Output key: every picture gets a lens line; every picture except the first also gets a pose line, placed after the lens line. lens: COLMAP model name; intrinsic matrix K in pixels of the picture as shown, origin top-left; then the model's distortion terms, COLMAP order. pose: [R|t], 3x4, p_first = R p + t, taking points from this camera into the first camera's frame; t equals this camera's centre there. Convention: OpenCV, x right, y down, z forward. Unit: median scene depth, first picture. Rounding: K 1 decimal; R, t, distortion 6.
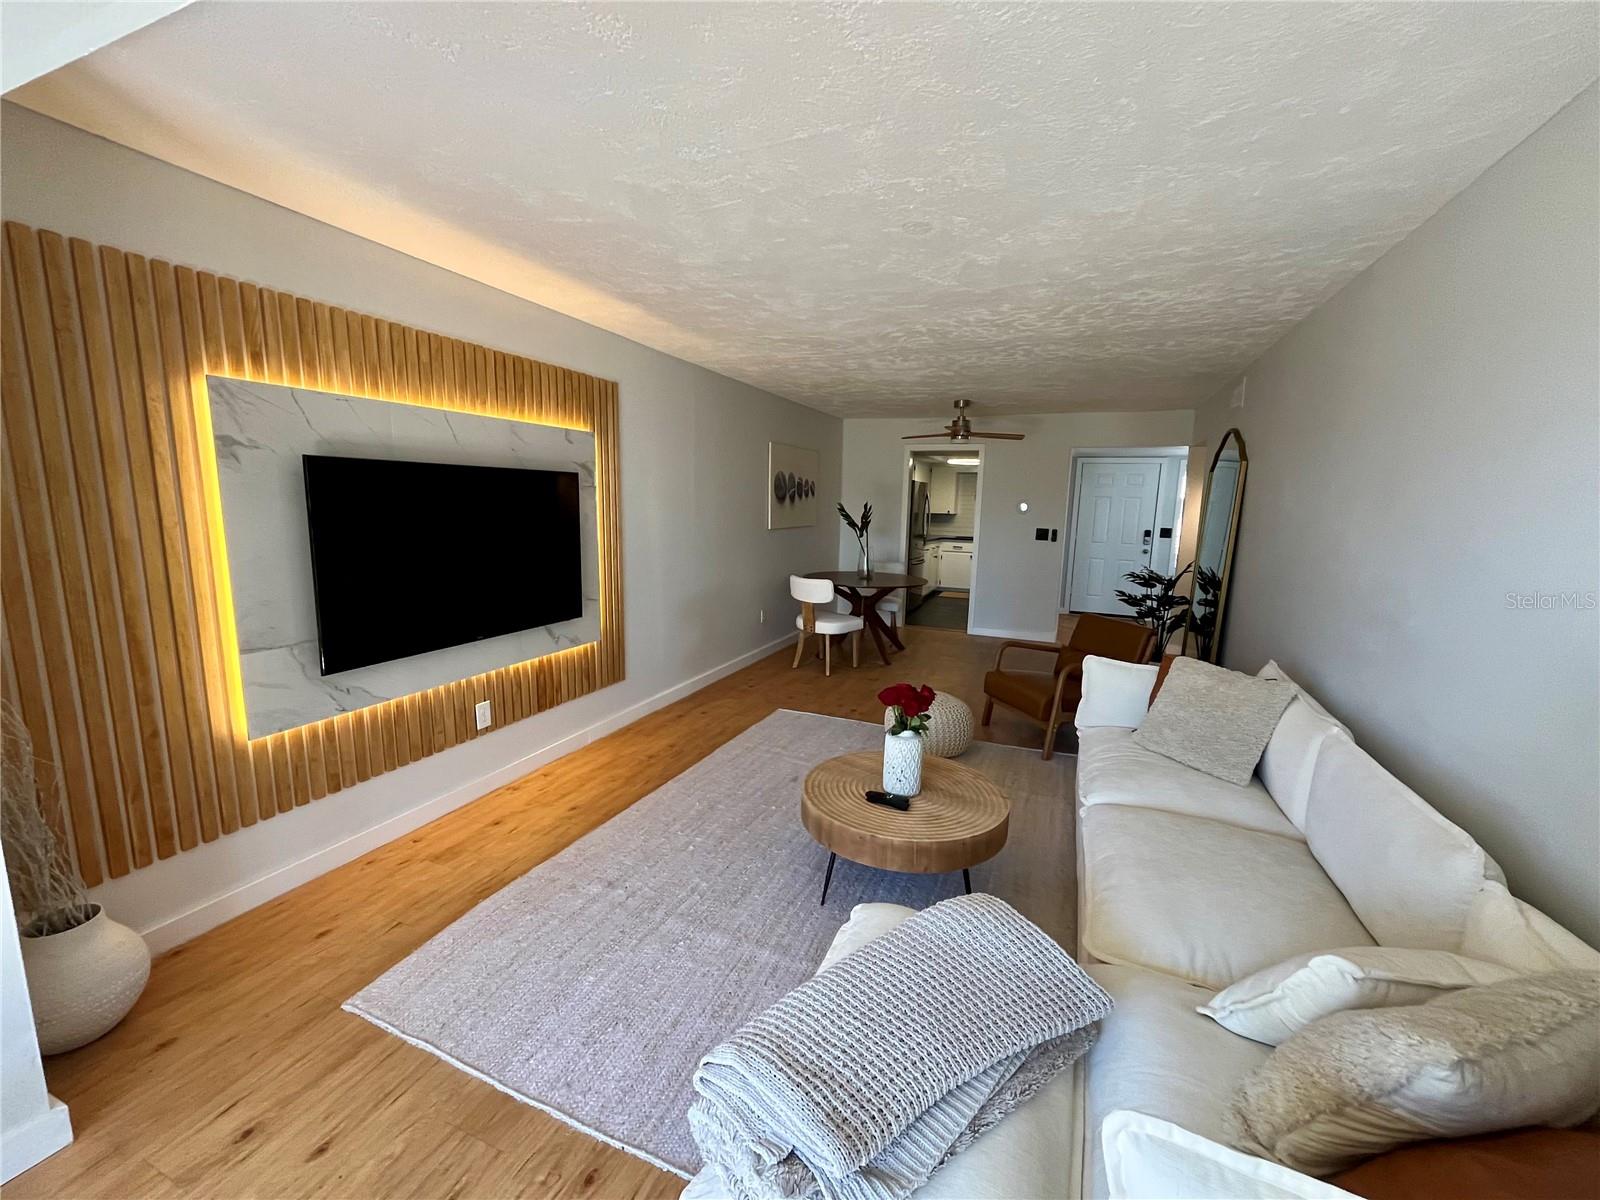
lens RADIAL K [[652.0, 0, 795.0], [0, 652.0, 606.8], [0, 0, 1]] dist [0.001531, 0.000047]
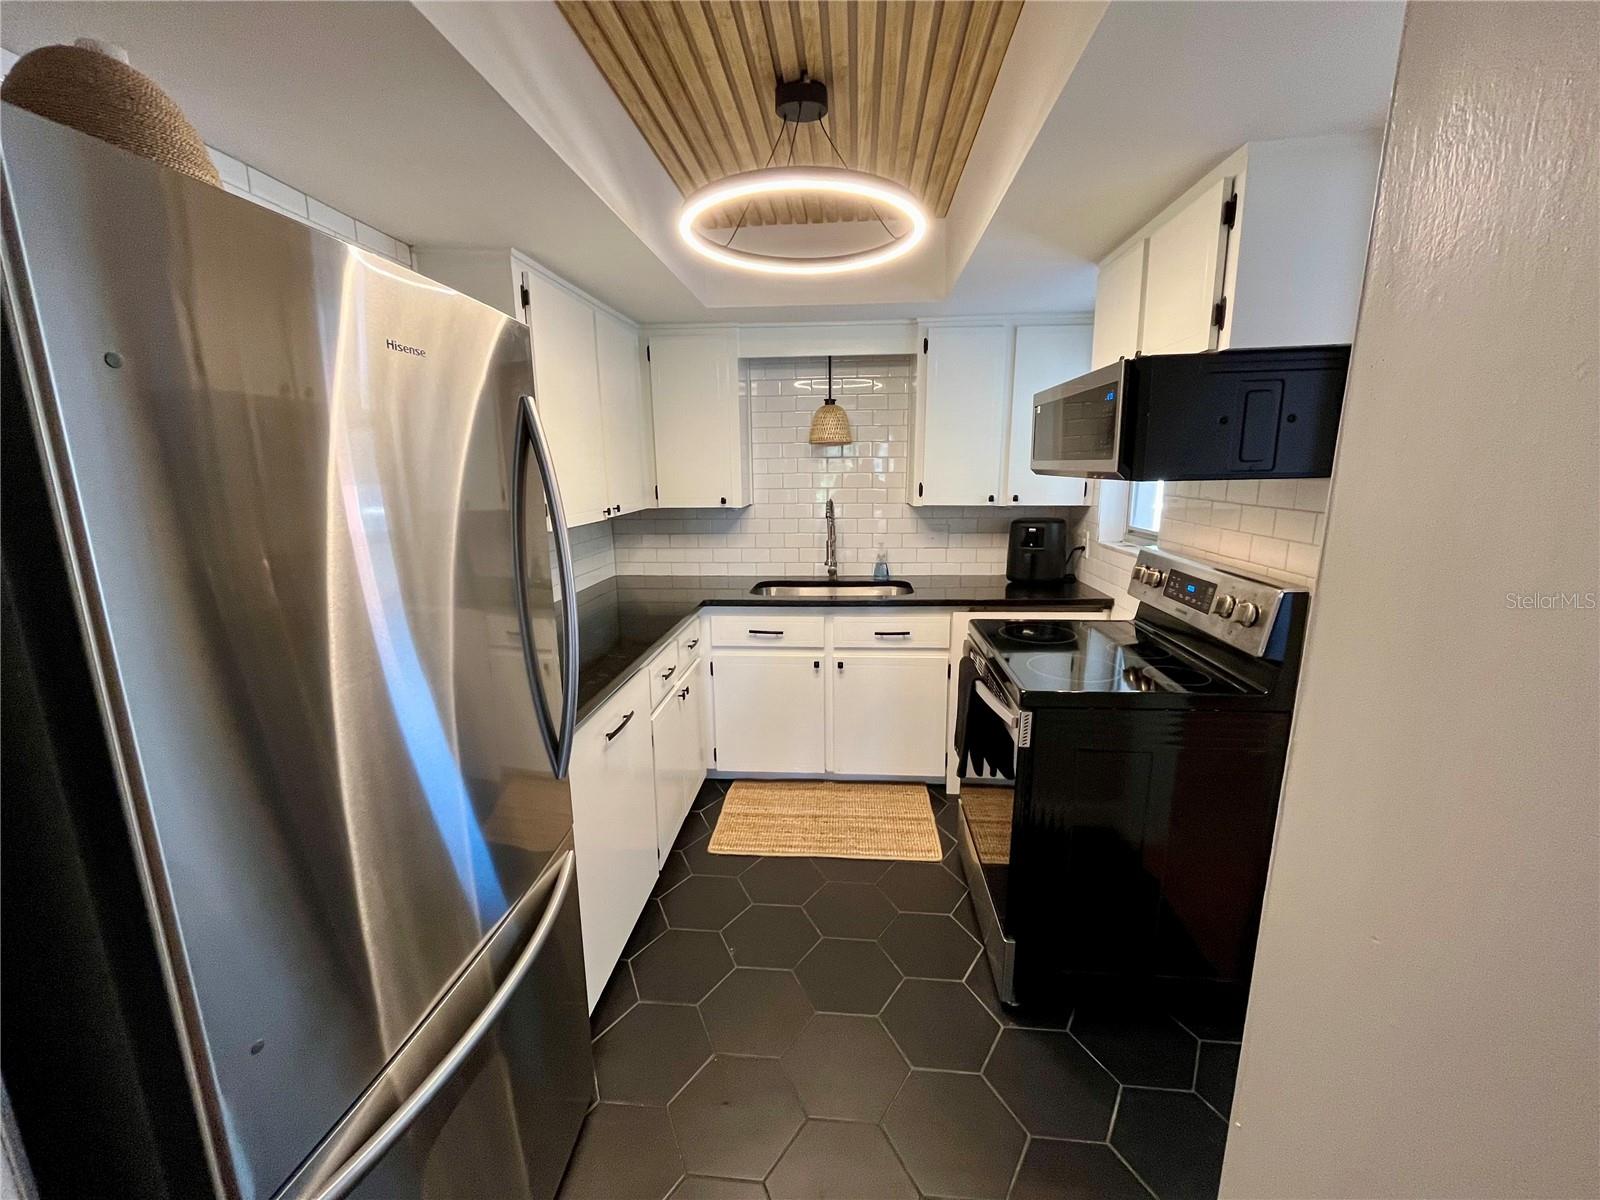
lens RADIAL K [[652.0, 0, 804.9], [0, 652.0, 604.1], [0, 0, 1]] dist [0.001531, 0.000047]
pose [[0.946712, -0.096215, 0.307374, 0.215552], [0.080254, 0.994706, 0.064183, -0.140405], [-0.311922, -0.036095, 0.949422, 0.870855]]
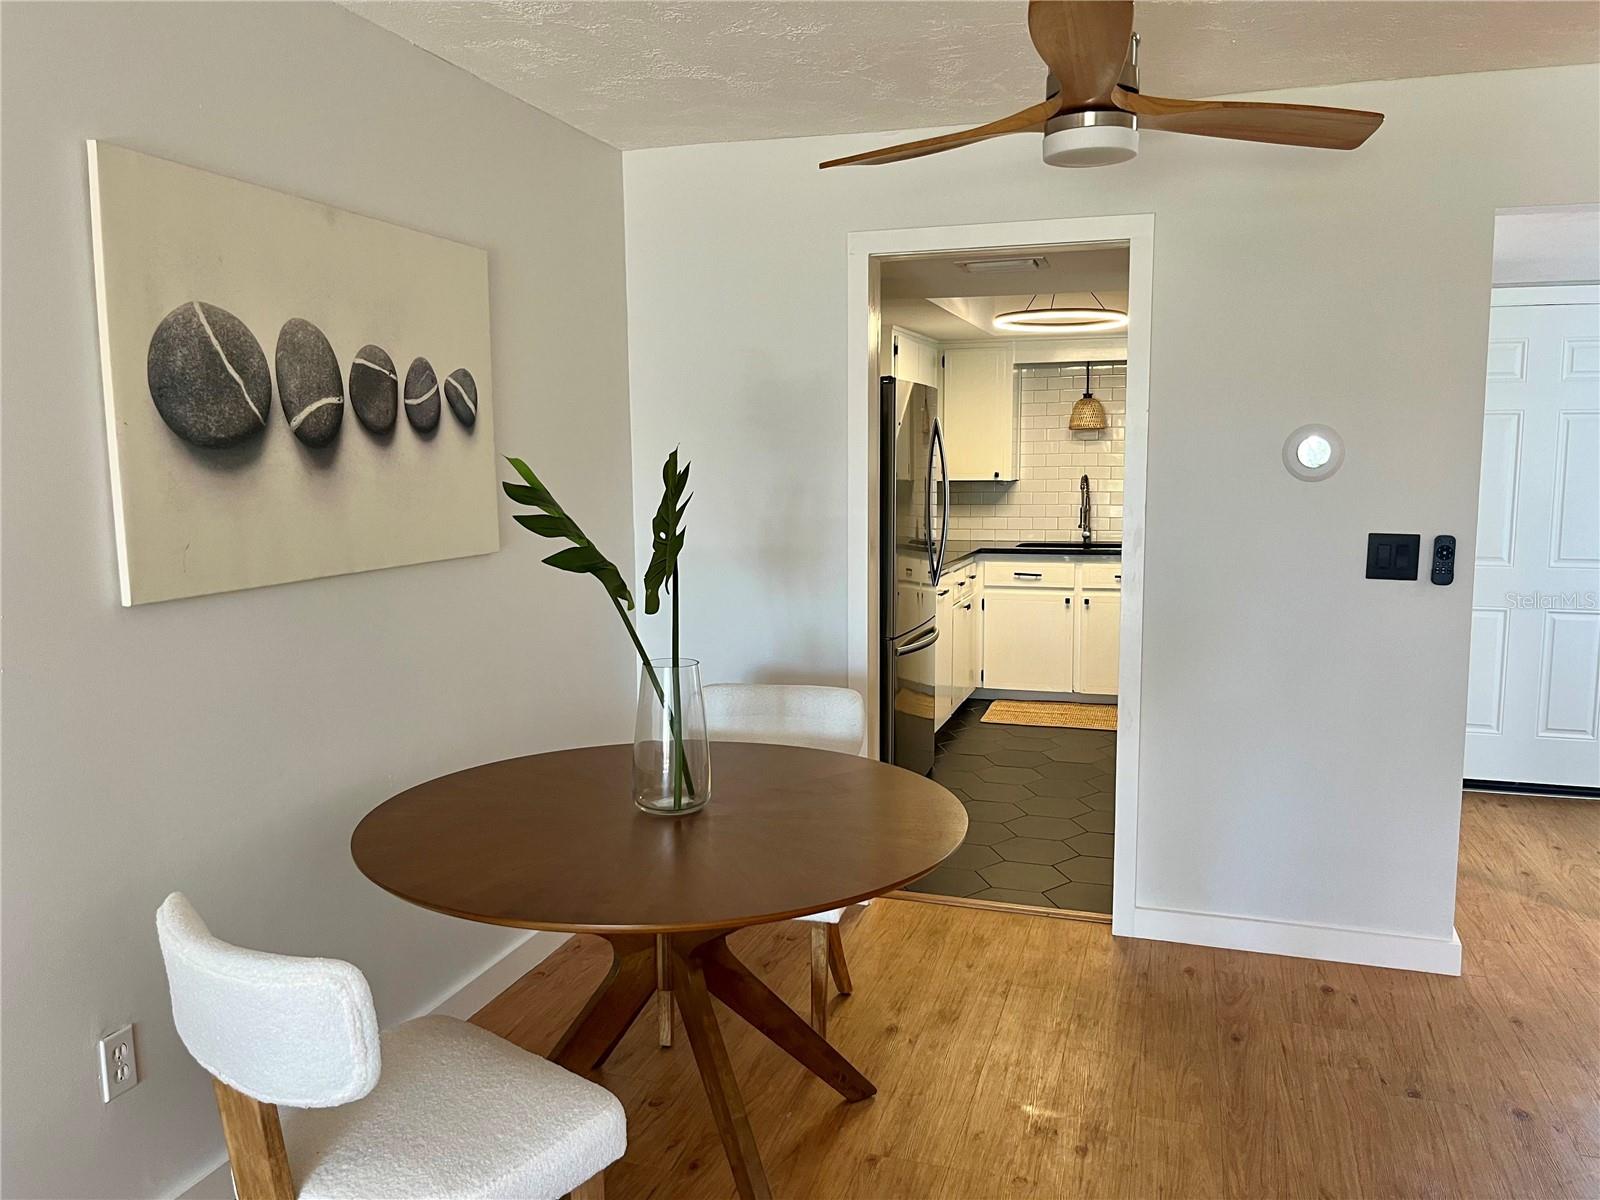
lens RADIAL K [[1203.9, 0, 791.8], [0, 1203.9, 599.1], [0, 0, 1]] dist [0.041305, -0.002294]
pose [[0.996244, -0.038701, 0.077464, 0.085902], [0.041980, 0.998270, -0.041165, -0.066878], [-0.075737, 0.044263, 0.996145, 0.431710]]
